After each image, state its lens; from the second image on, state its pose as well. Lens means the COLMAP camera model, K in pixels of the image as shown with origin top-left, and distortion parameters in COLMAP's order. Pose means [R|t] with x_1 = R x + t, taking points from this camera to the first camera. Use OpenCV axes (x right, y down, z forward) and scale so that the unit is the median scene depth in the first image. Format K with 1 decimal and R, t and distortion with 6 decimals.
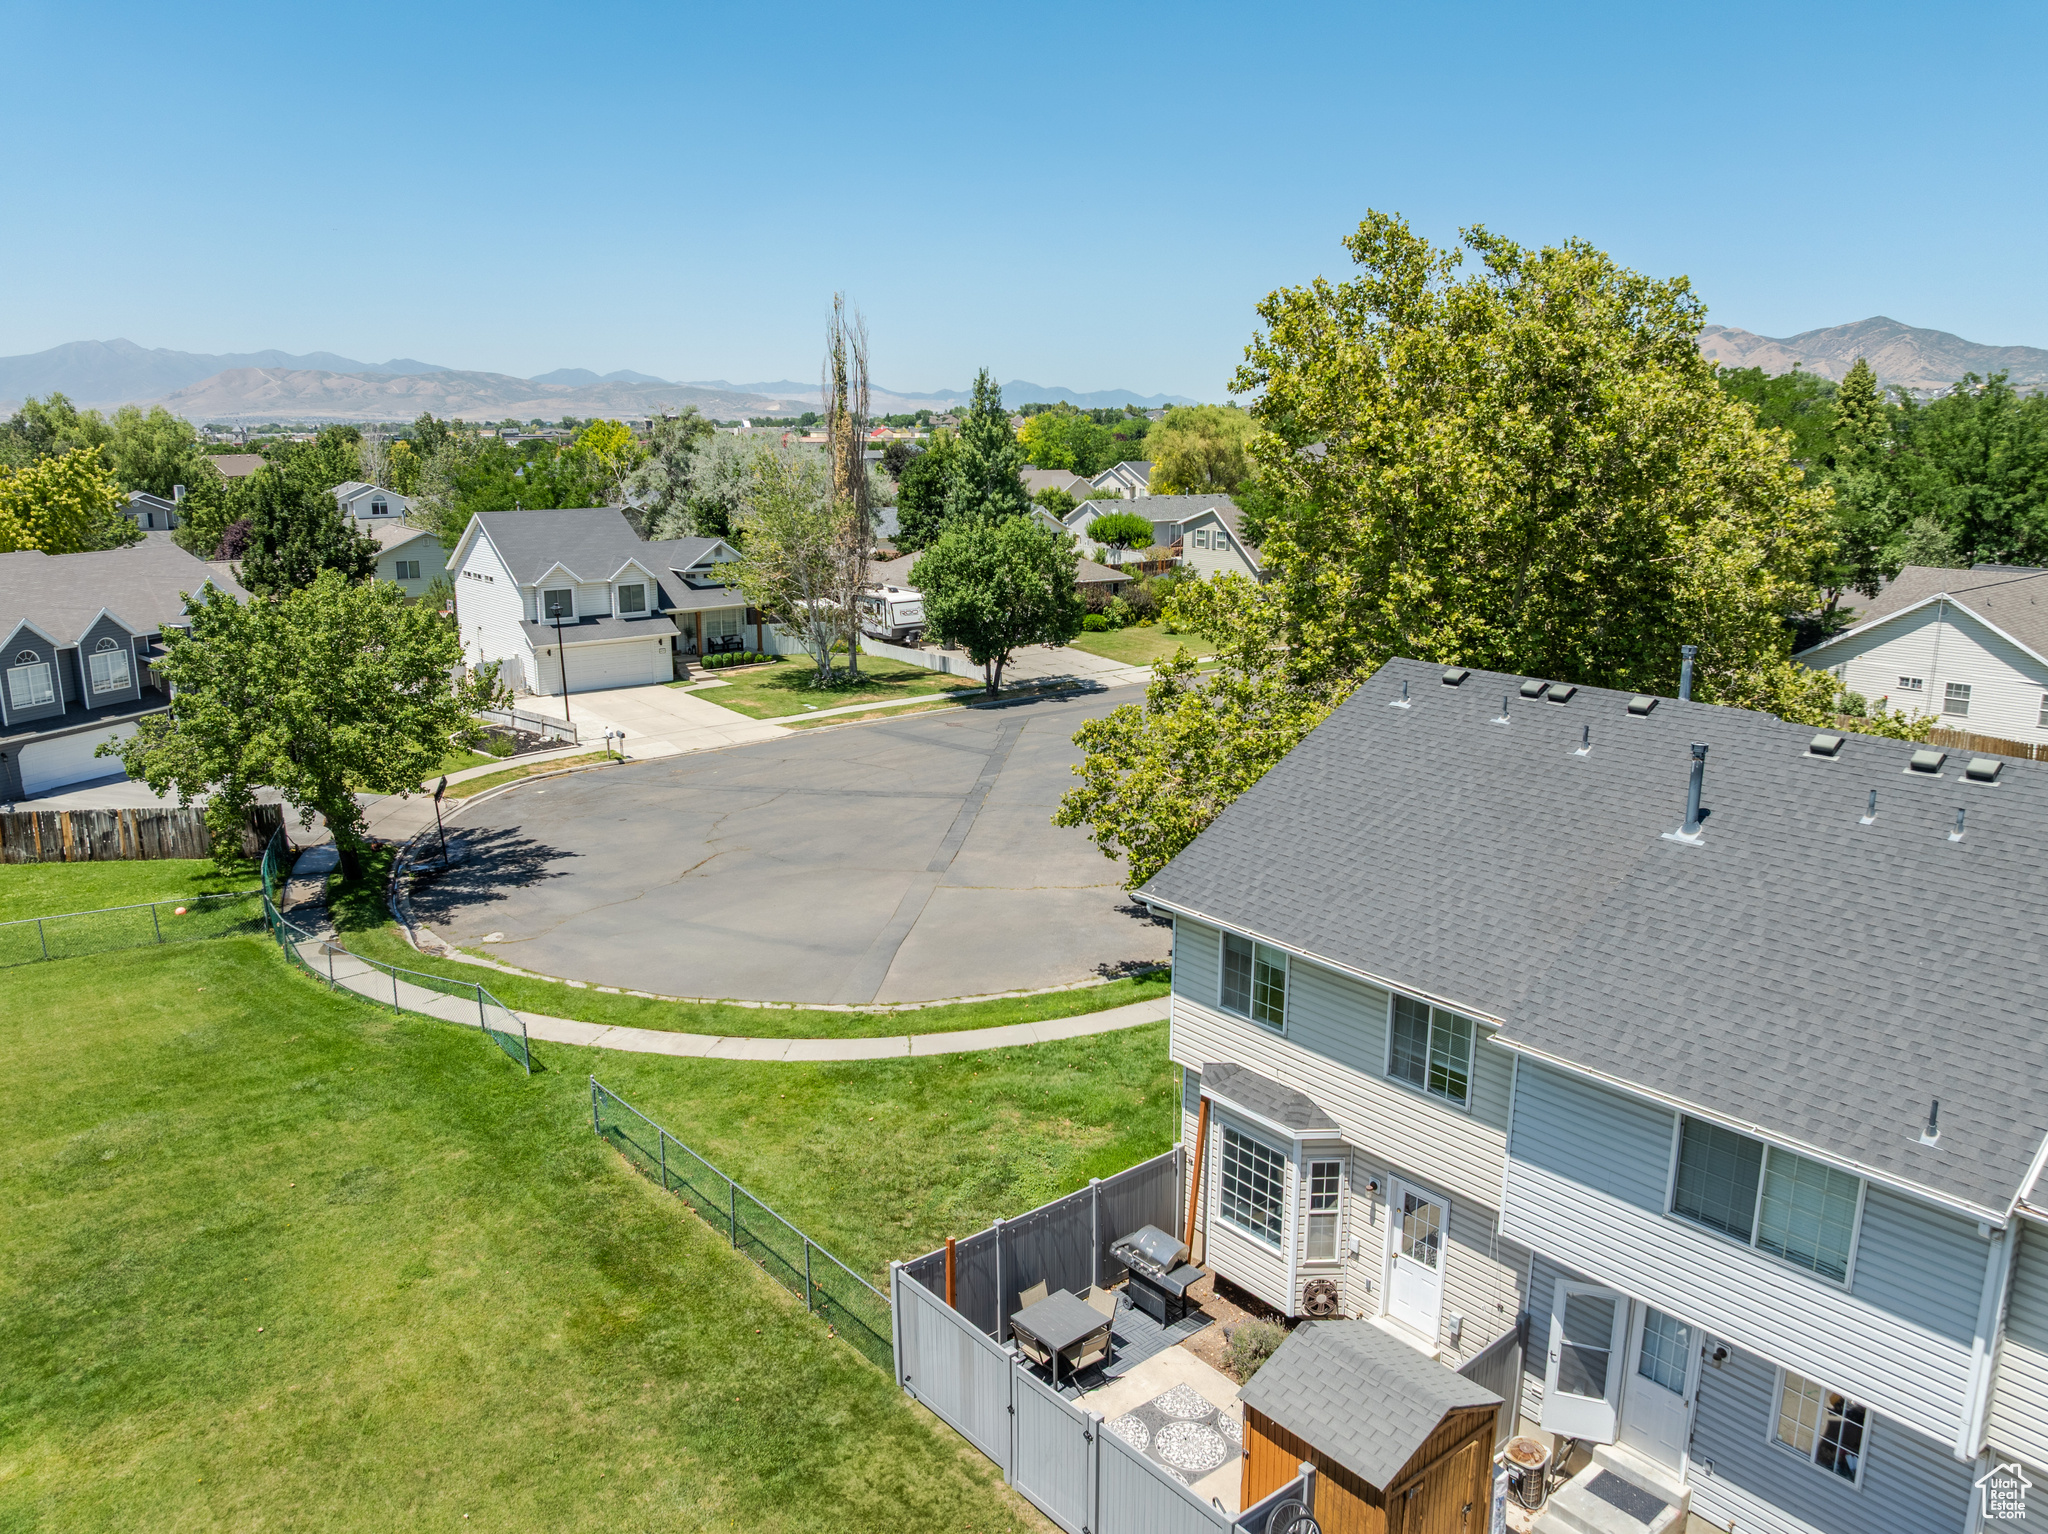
lens RADIAL K [[1462.2, 0, 1030.3], [0, 1462.2, 766.0], [0, 0, 1]] dist [-0.032039, -0.002722]
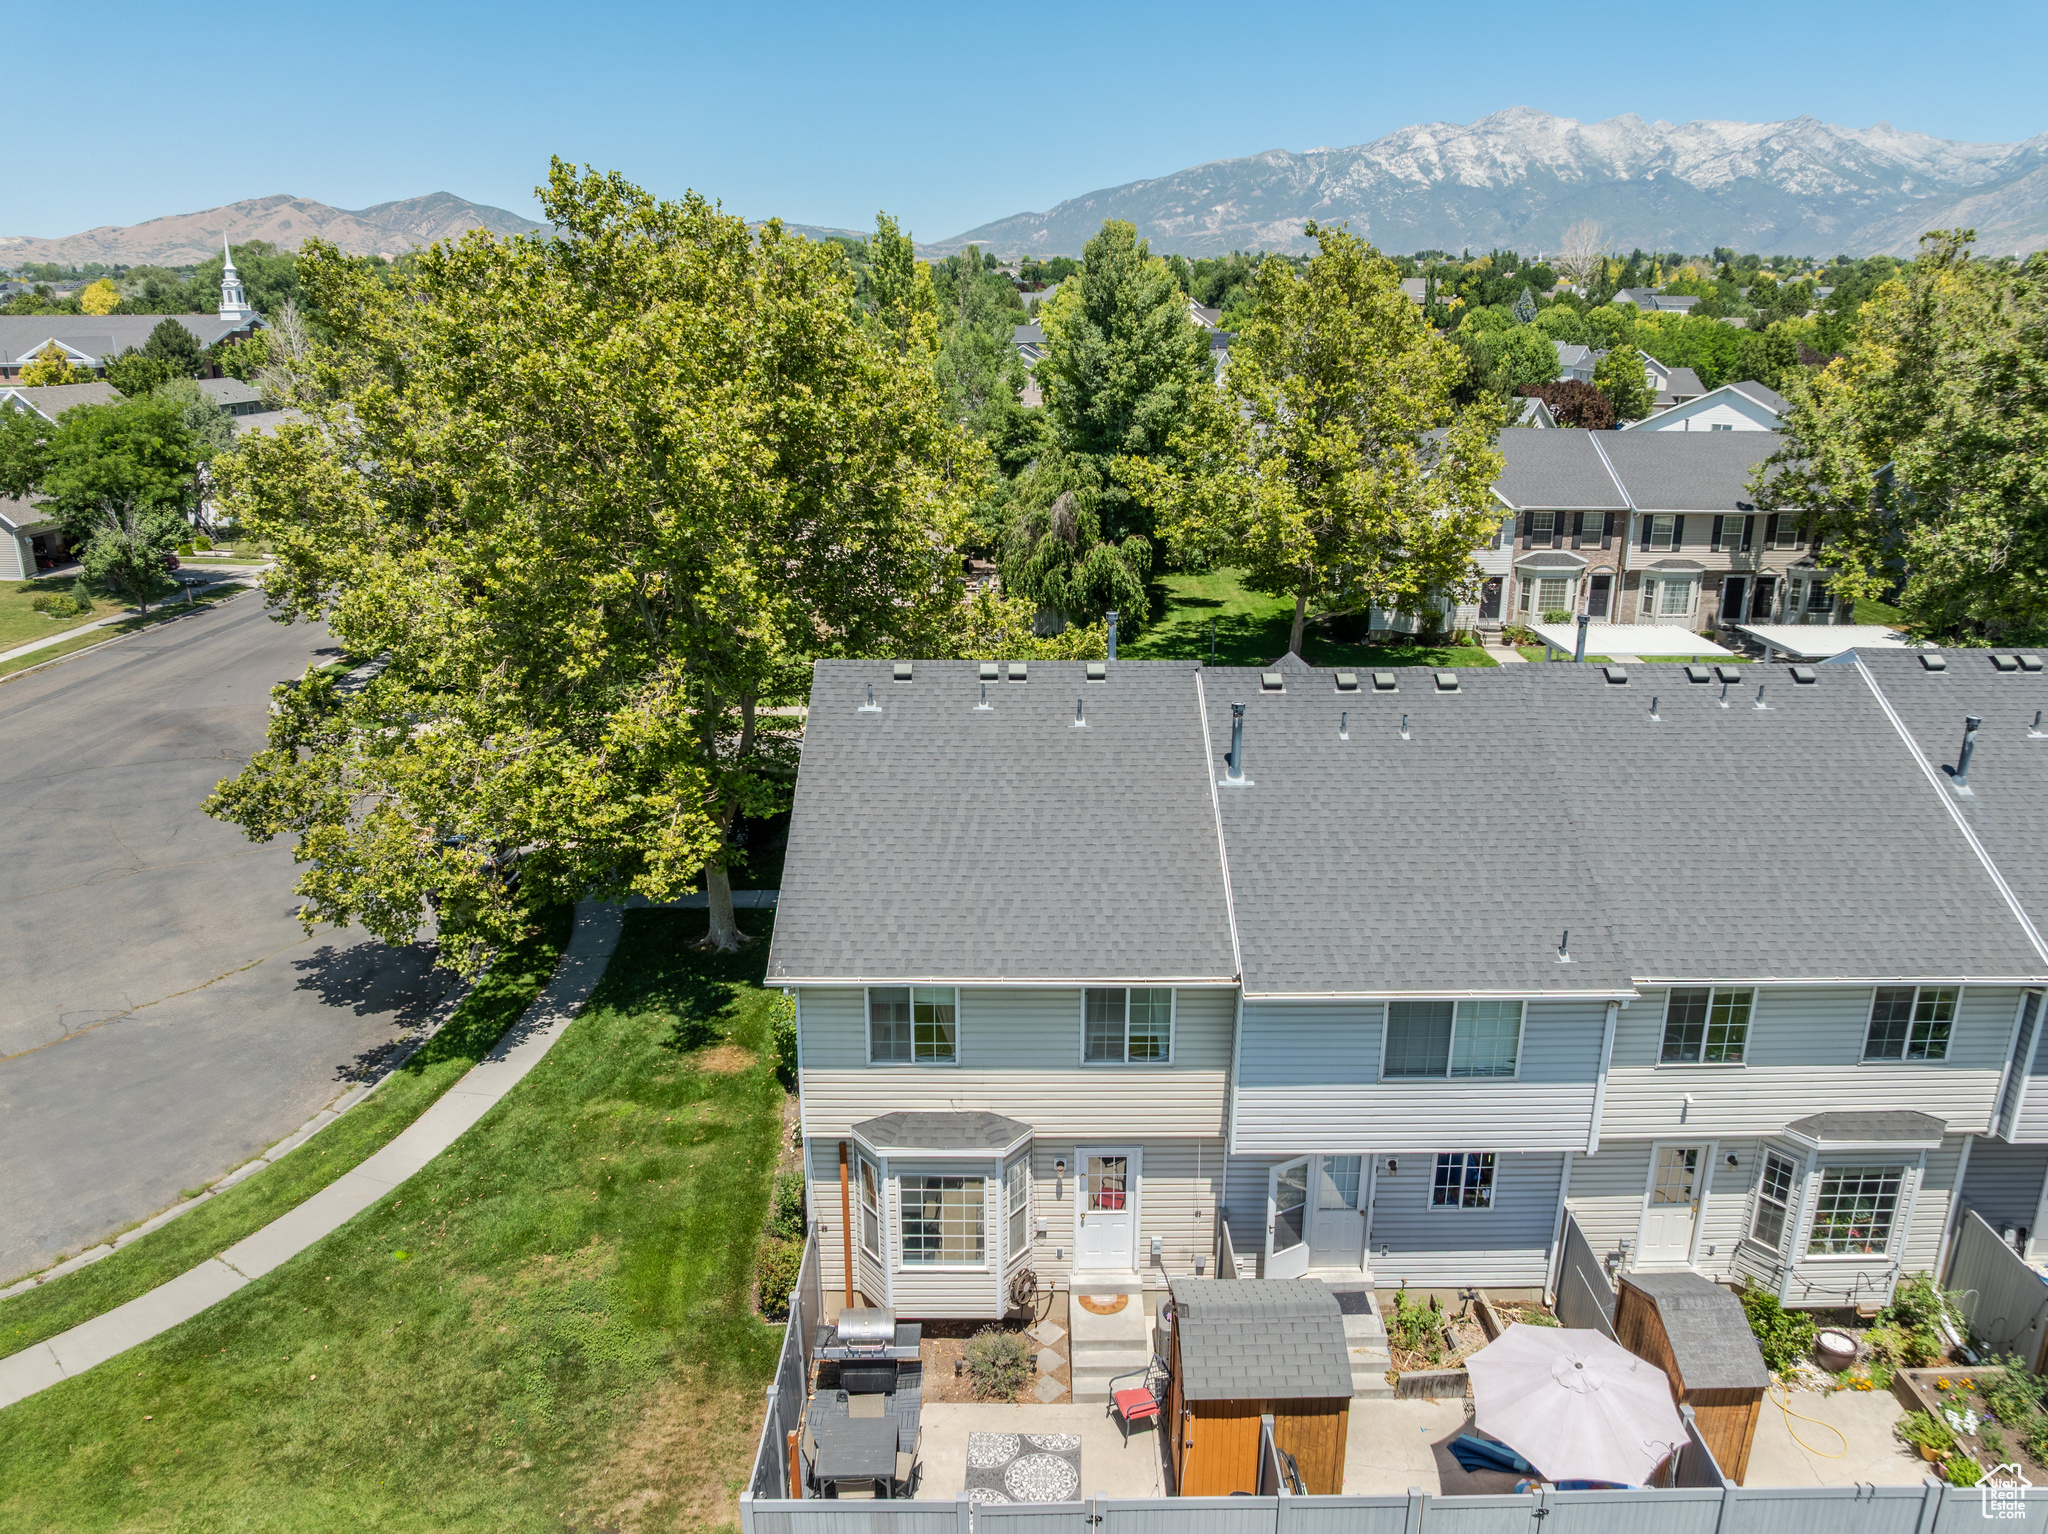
lens RADIAL K [[1462.2, 0, 1032.8], [0, 1462.2, 765.5], [0, 0, 1]] dist [-0.032039, -0.002722]
pose [[0.623316, -0.236329, 0.745403, -0.513327], [0.173068, 0.971290, 0.163225, -0.176899], [-0.762577, 0.027265, 0.646322, 0.323332]]
